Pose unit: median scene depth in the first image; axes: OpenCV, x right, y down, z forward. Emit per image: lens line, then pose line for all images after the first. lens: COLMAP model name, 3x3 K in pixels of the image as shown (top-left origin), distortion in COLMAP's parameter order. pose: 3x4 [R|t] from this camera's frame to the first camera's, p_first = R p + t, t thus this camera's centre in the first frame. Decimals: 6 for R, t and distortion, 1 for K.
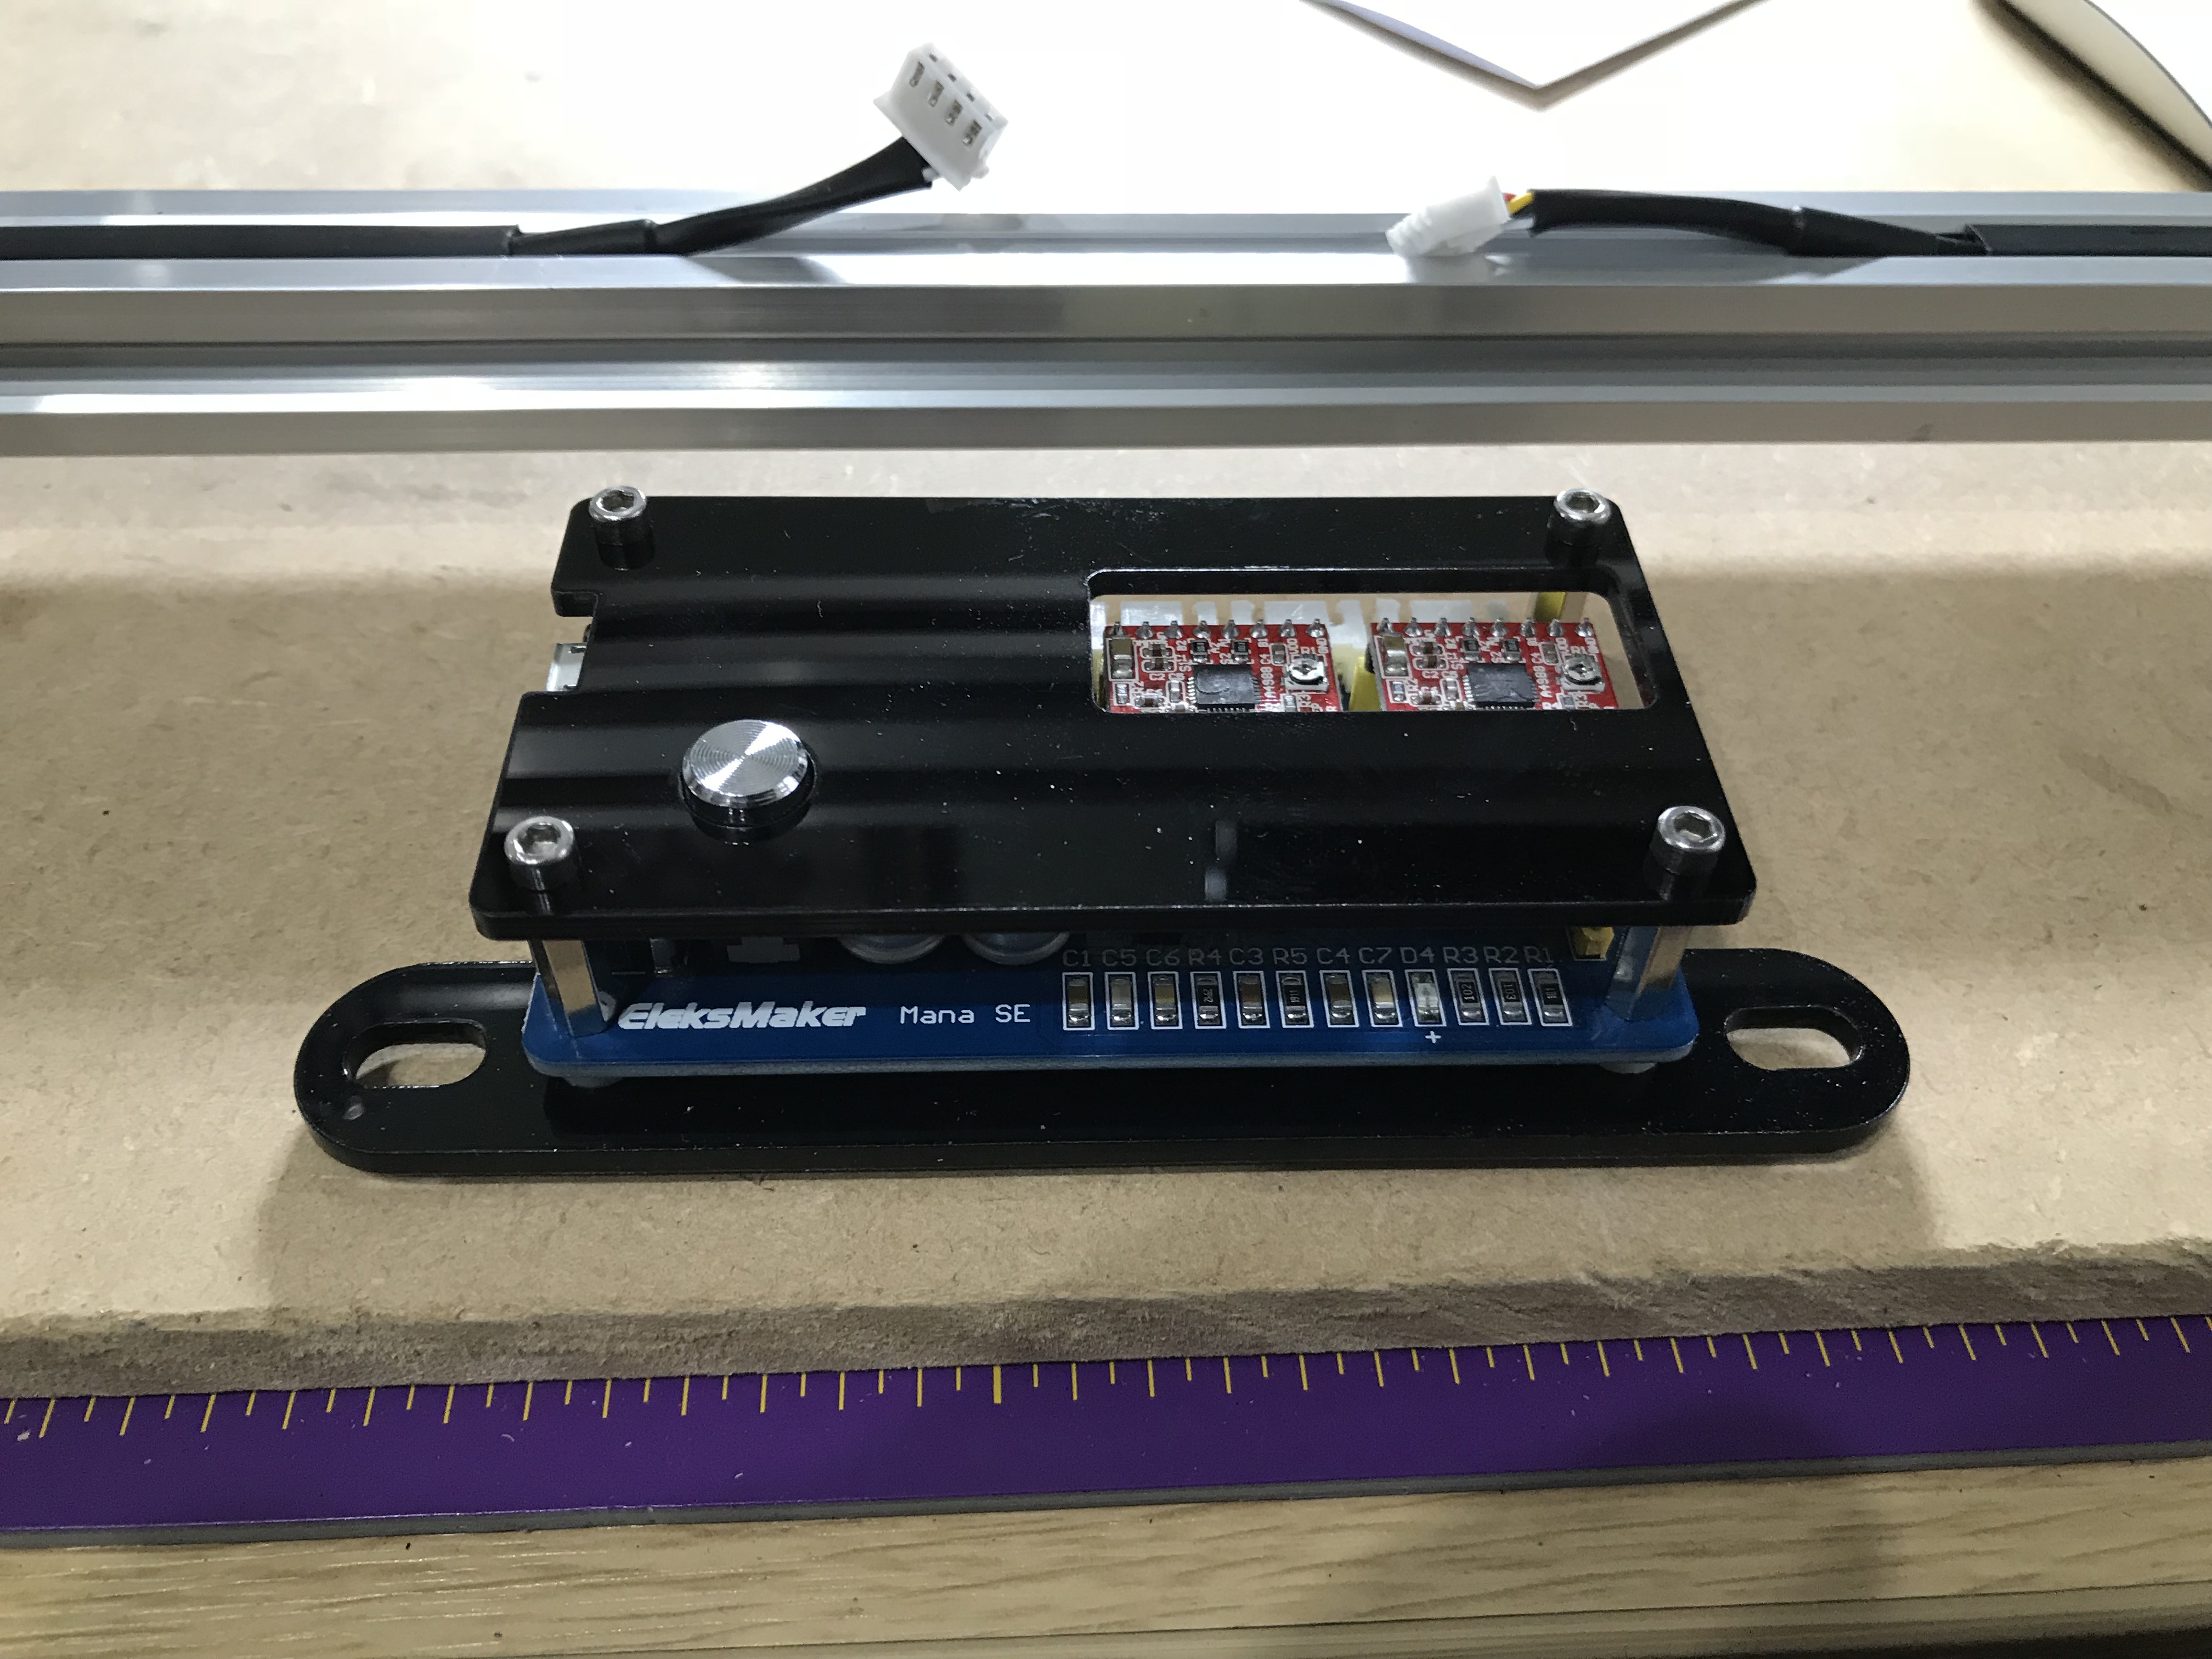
lens RADIAL K [[1929.1, 0, 1113.0], [0, 1929.1, 851.5], [0, 0, 1]] dist [-0.038788, 0.040479]
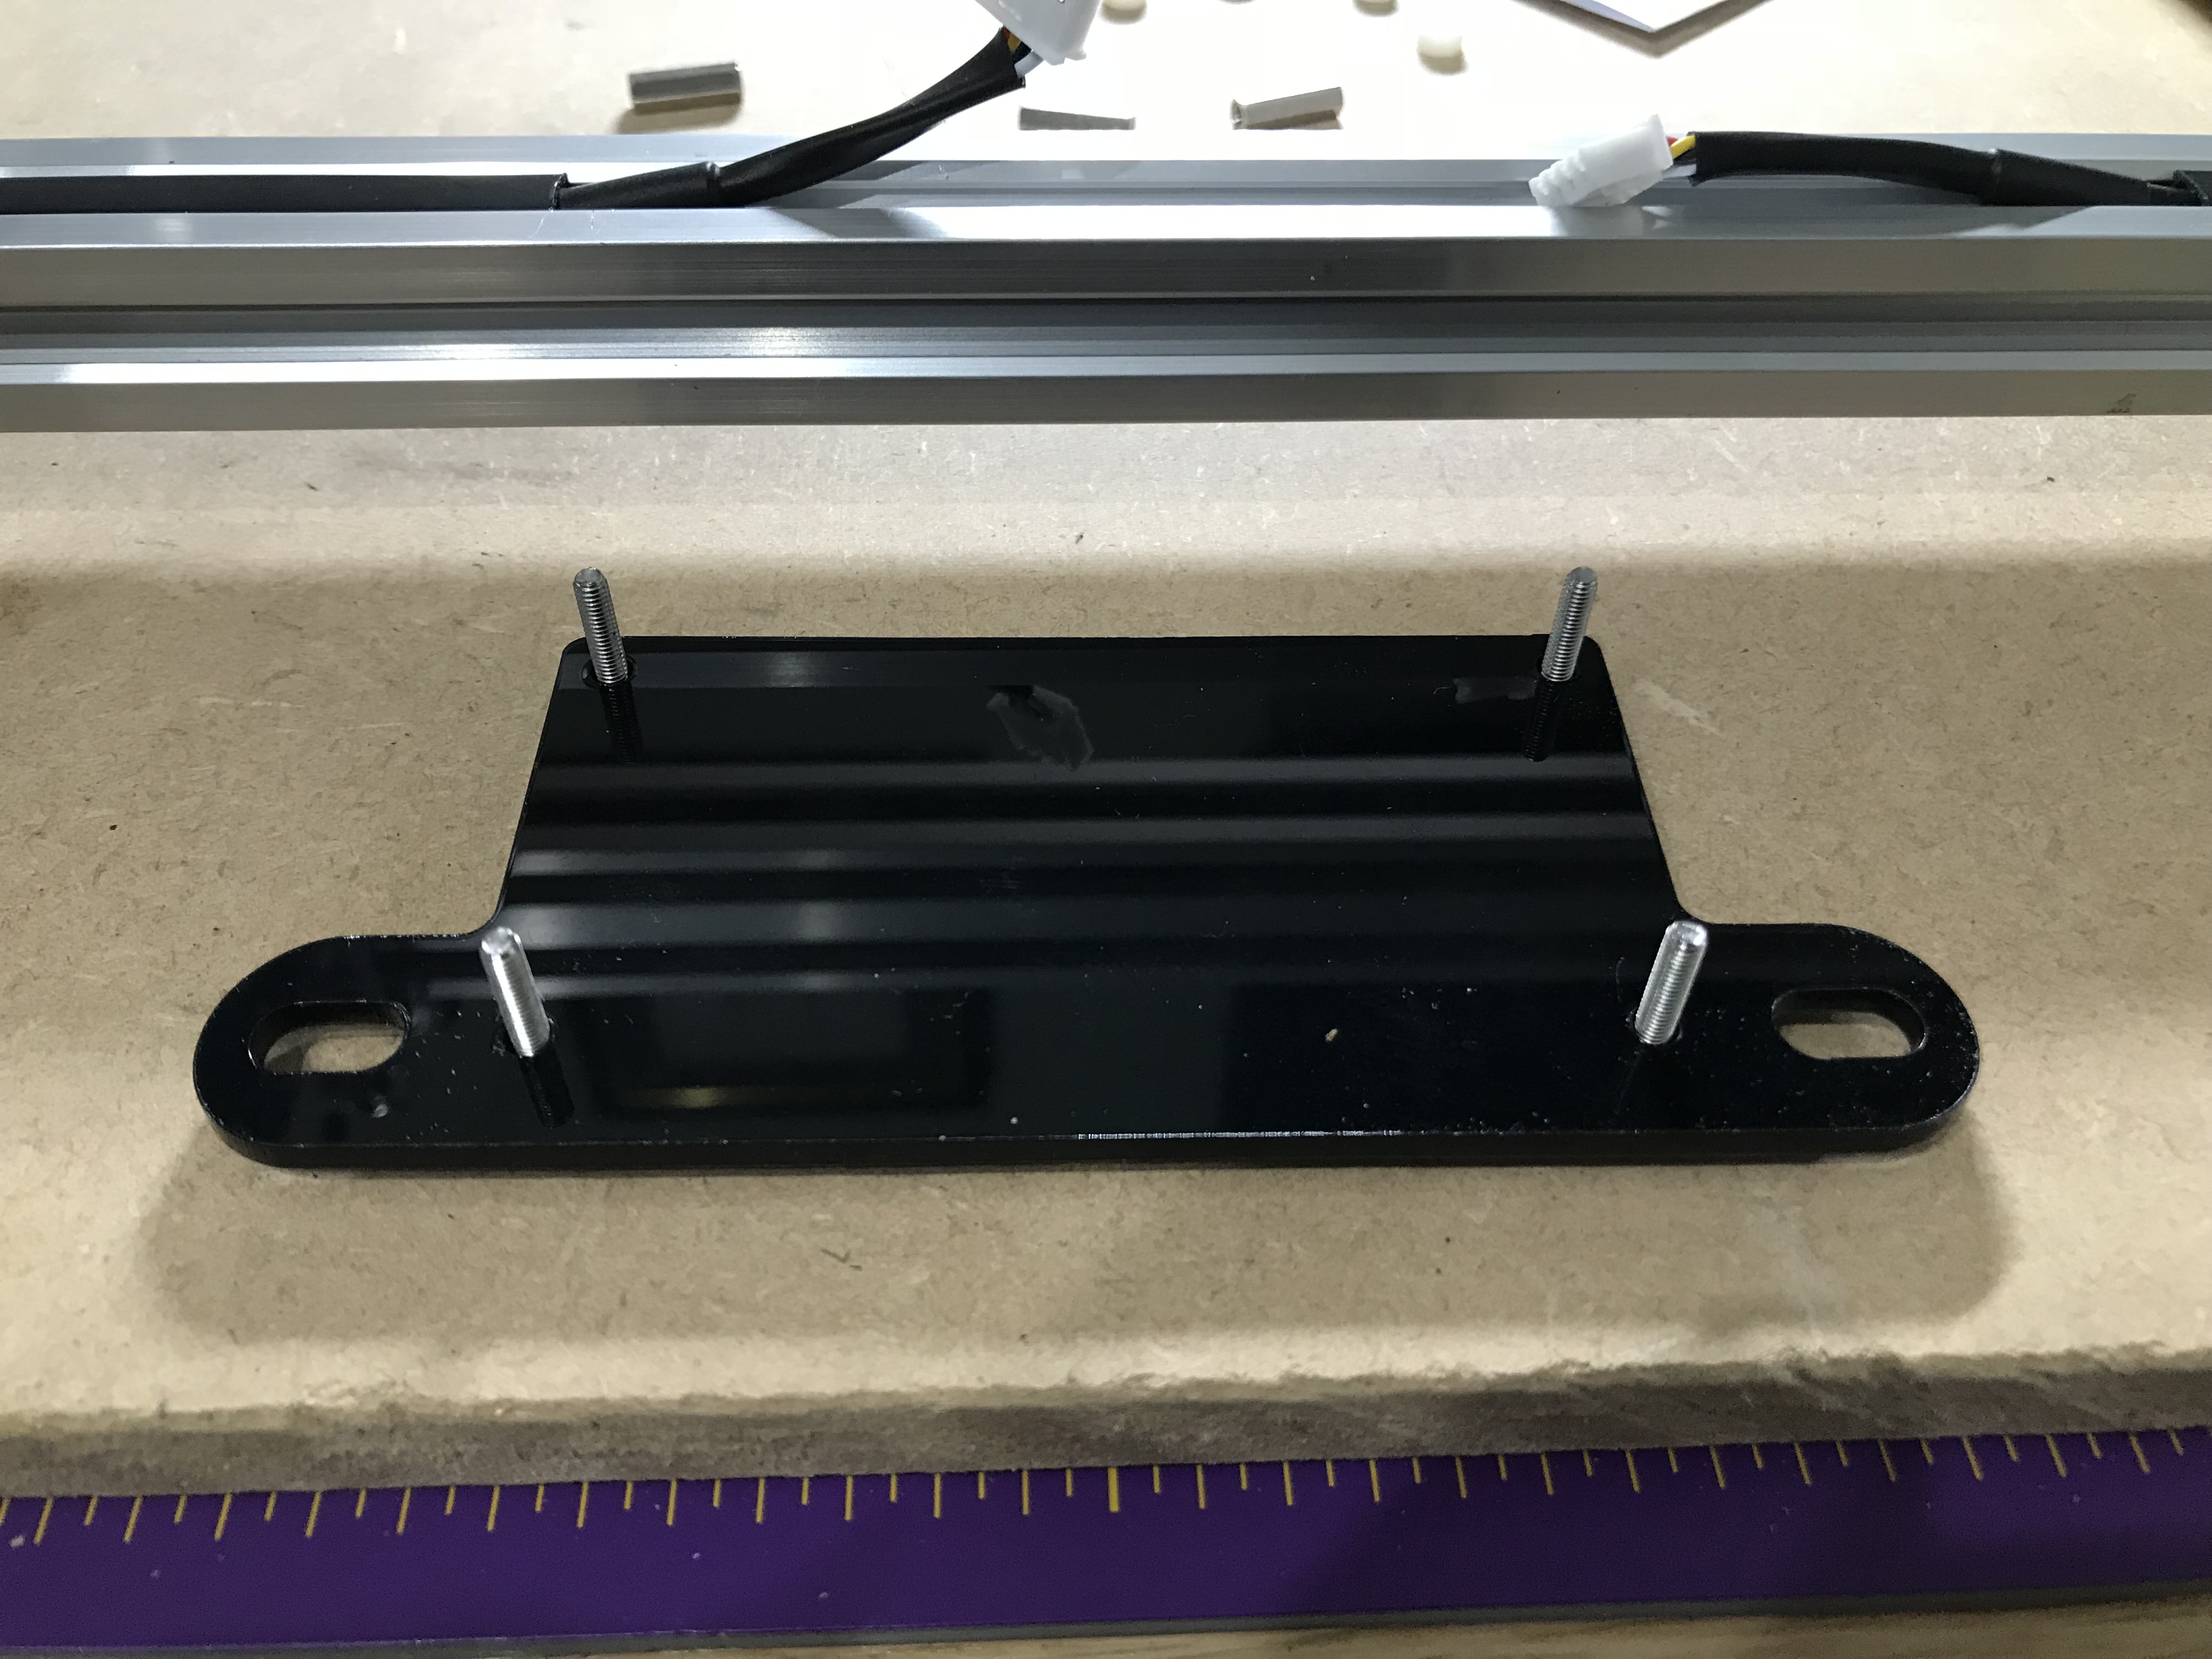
lens RADIAL K [[1929.1, 0, 1091.3], [0, 1929.1, 834.2], [0, 0, 1]] dist [-0.038788, 0.040479]
pose [[0.999750, 0.003704, -0.022045, -0.045176], [-0.003584, 0.999978, 0.005497, -0.023722], [0.022065, -0.005416, 0.999742, 0.107671]]
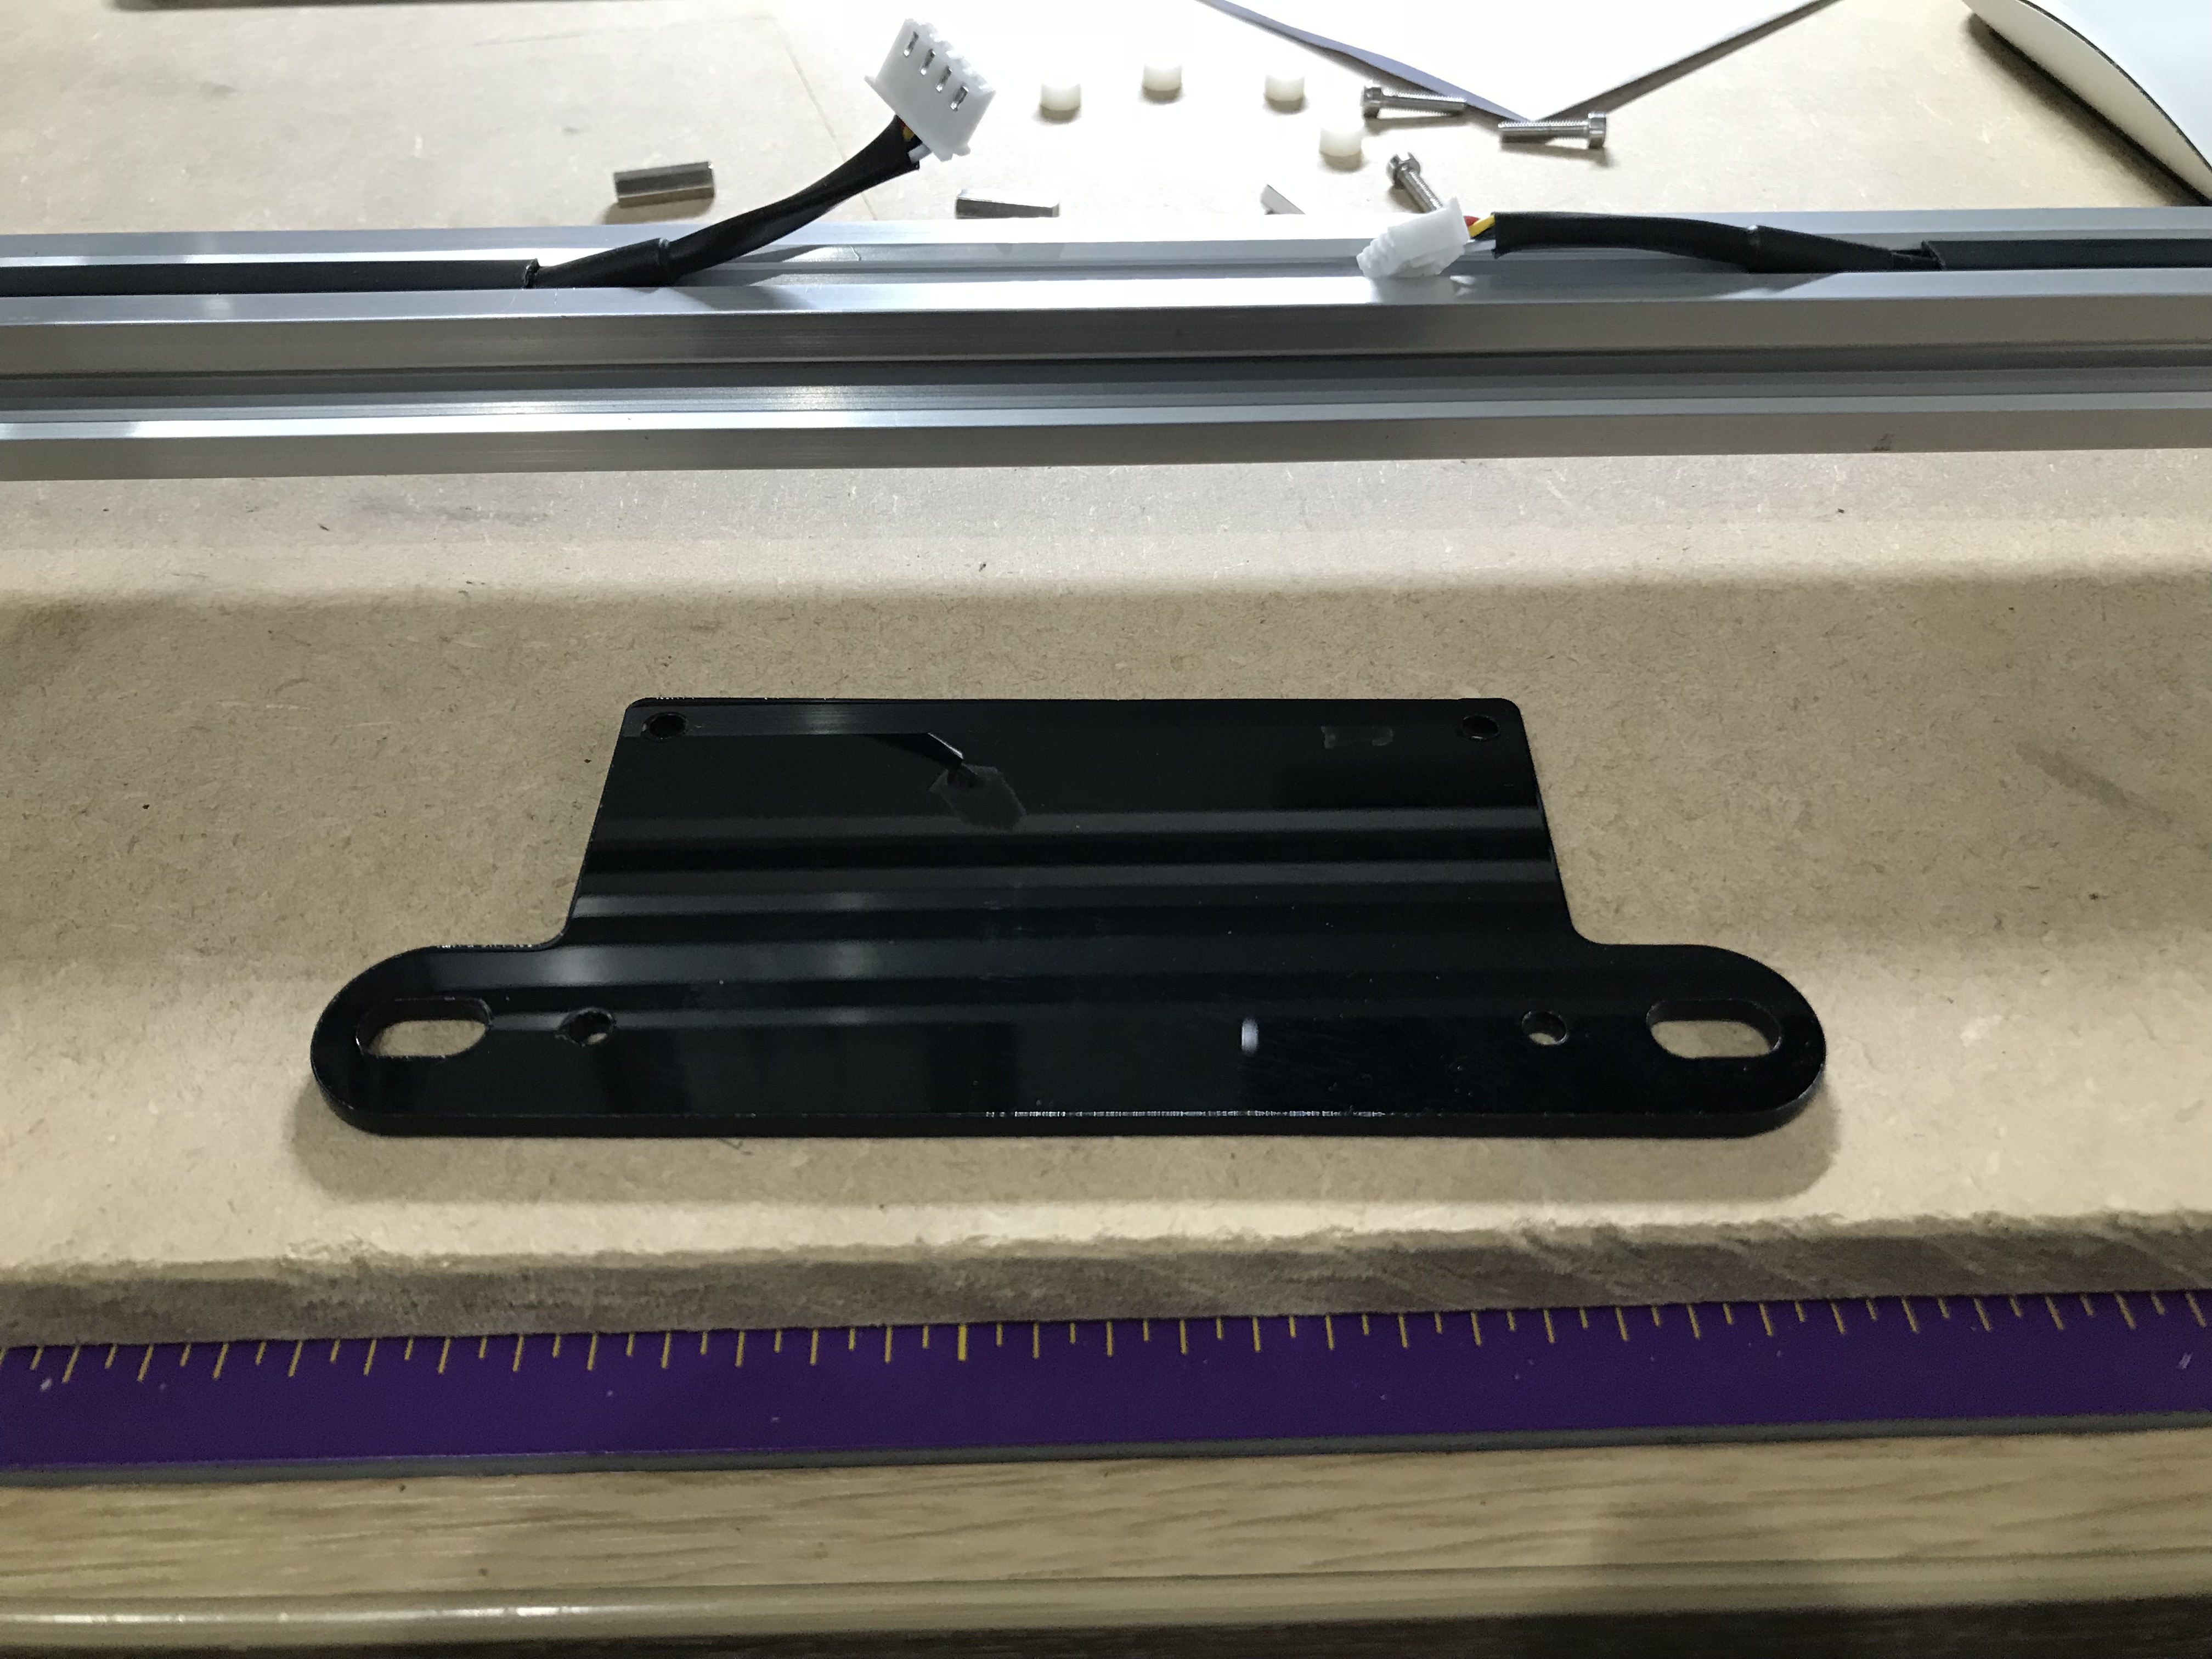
lens RADIAL K [[1929.1, 0, 1100.2], [0, 1929.1, 824.5], [0, 0, 1]] dist [-0.038788, 0.040479]
pose [[0.999102, -0.001175, -0.042360, 0.051600], [-0.000494, 0.999225, -0.039371, 0.031467], [0.042373, 0.039357, 0.998326, -0.045059]]
